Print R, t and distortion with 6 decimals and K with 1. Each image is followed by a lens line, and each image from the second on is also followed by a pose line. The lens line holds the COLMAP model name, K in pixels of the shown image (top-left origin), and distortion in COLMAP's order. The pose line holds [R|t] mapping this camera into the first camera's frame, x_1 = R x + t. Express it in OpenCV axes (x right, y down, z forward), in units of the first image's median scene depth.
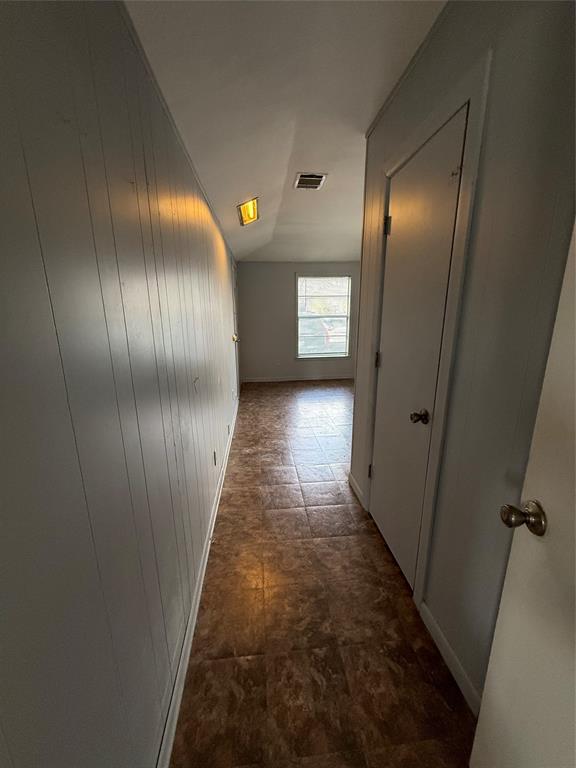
lens RADIAL K [[306.3, 0, 286.5], [0, 306.3, 382.4], [0, 0, 1]] dist [-0.002086, 0.000047]
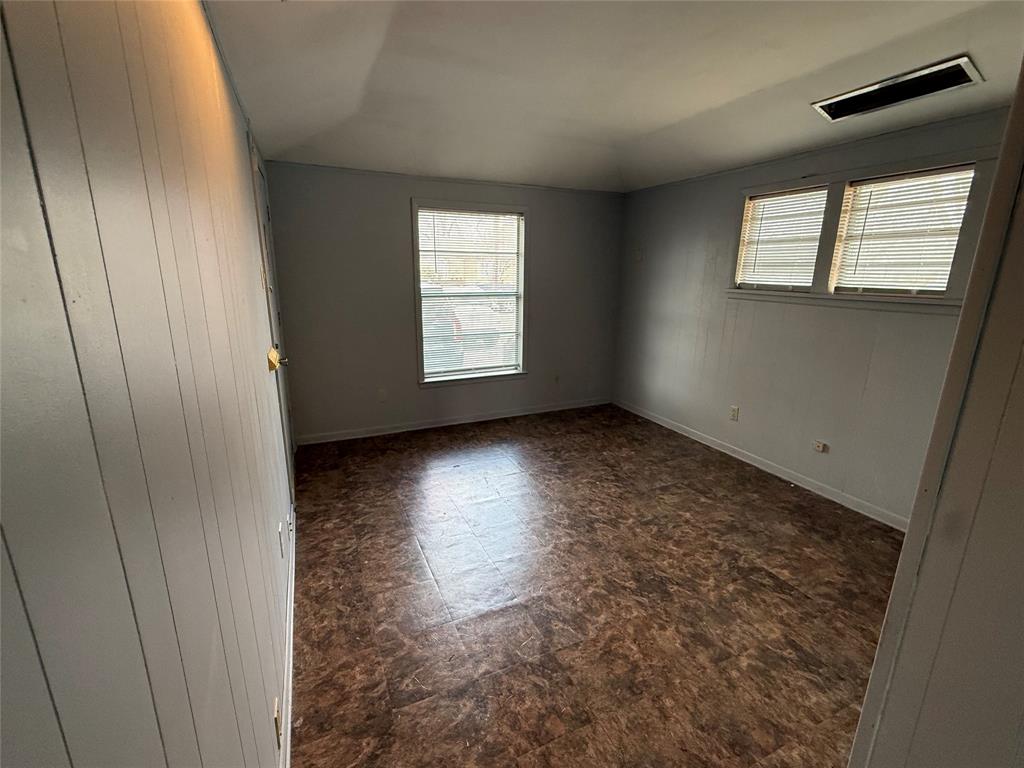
lens RADIAL K [[448.4, 0, 511.9], [0, 448.4, 384.1], [0, 0, 1]] dist [0.000879, 0.000025]
pose [[0.946814, -0.061156, 0.315917, -0.055461], [0.060363, 0.998101, 0.012305, -0.080307], [-0.316069, 0.007419, 0.948707, 0.314344]]
